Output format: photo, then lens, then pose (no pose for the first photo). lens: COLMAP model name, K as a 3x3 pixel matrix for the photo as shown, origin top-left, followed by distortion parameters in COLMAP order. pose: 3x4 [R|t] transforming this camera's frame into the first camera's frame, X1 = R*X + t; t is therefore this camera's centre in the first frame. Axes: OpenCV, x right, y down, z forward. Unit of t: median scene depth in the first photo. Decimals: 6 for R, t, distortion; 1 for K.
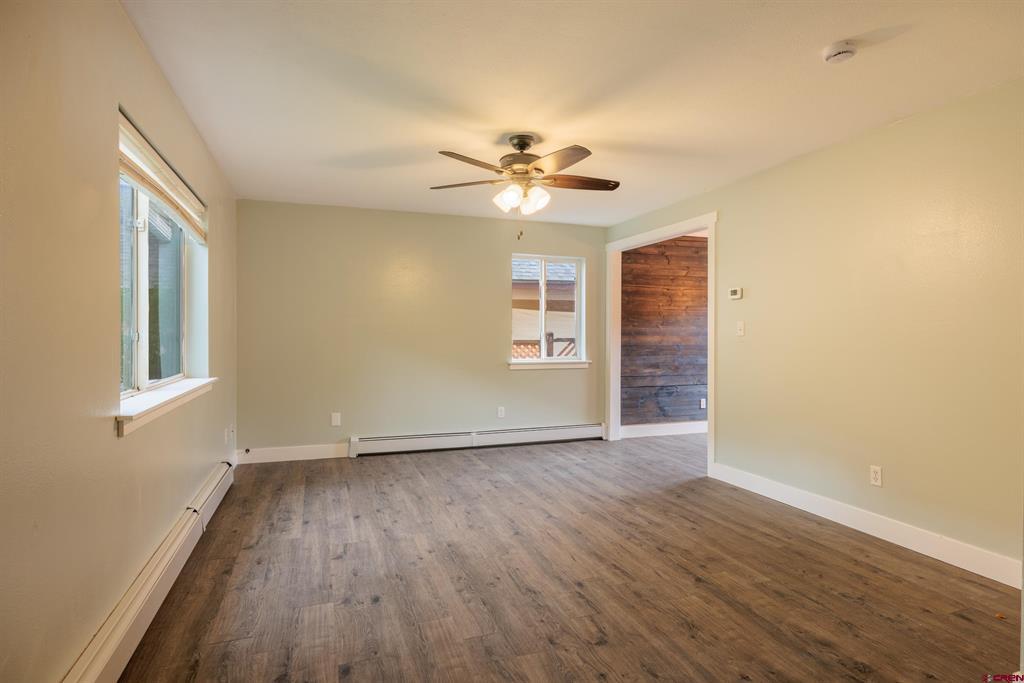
lens RADIAL K [[550.6, 0, 507.1], [0, 550.6, 341.5], [0, 0, 1]] dist [0.000516, -0.001582]
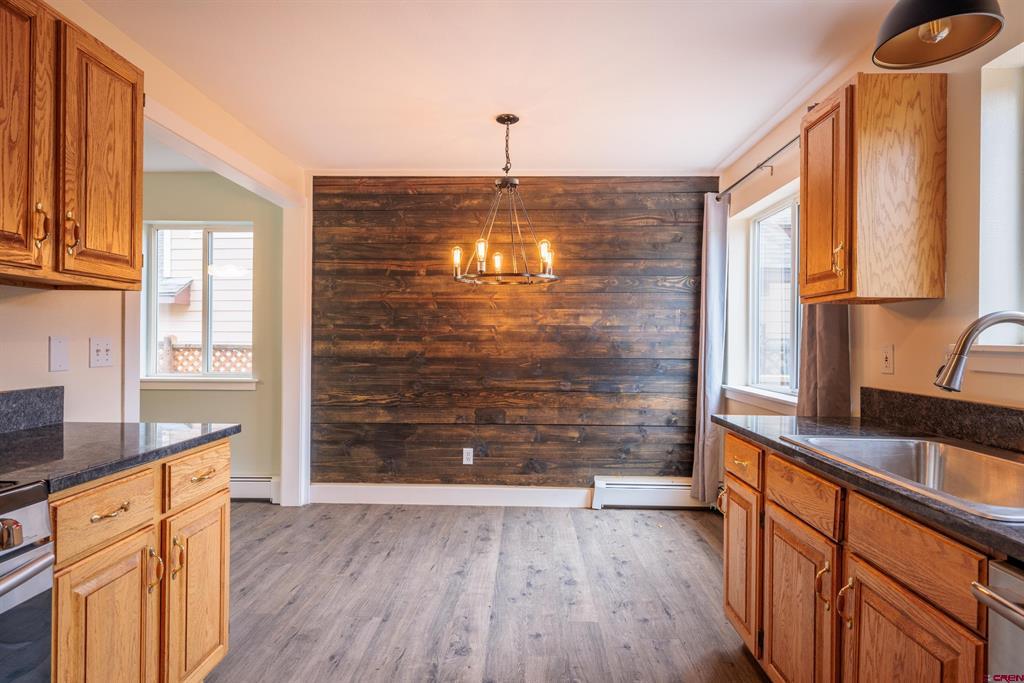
lens RADIAL K [[550.6, 0, 509.7], [0, 550.6, 341.7], [0, 0, 1]] dist [0.000516, -0.001582]
pose [[0.930931, 0.003849, -0.365176, 0.647961], [-0.009875, 0.999844, -0.014635, -0.002512], [0.365063, 0.017230, 0.930823, 0.487201]]
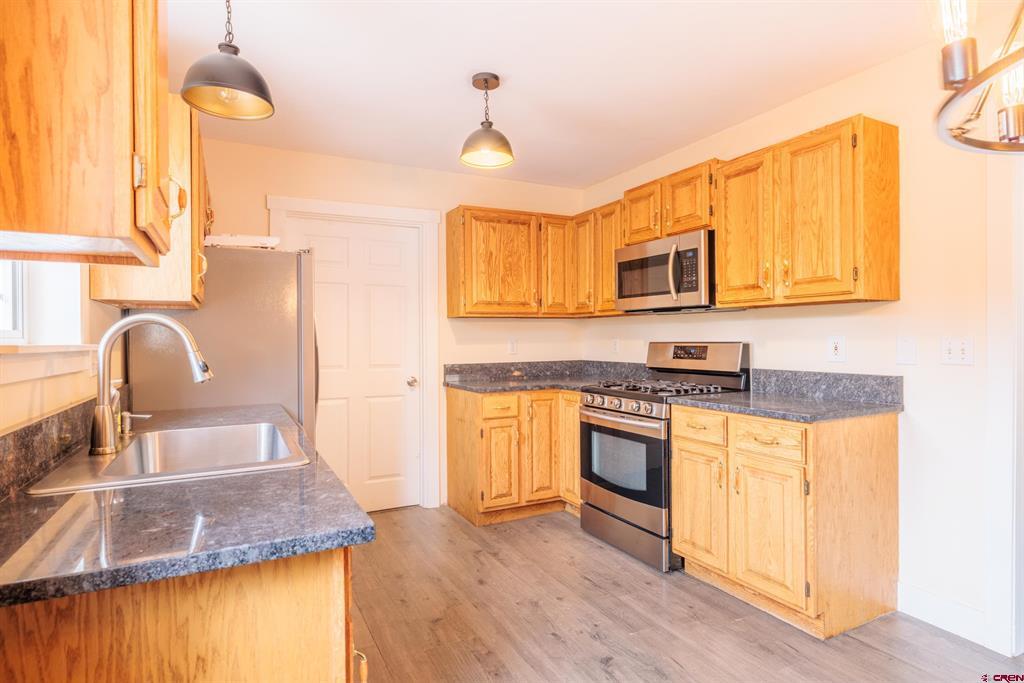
lens RADIAL K [[550.6, 0, 513.9], [0, 550.6, 343.7], [0, 0, 1]] dist [0.000516, -0.001582]
pose [[-0.990493, 0.001487, -0.137554, 0.622593], [-0.001895, 0.999699, 0.024456, -0.011665], [0.137549, 0.024484, -0.990192, 1.028306]]
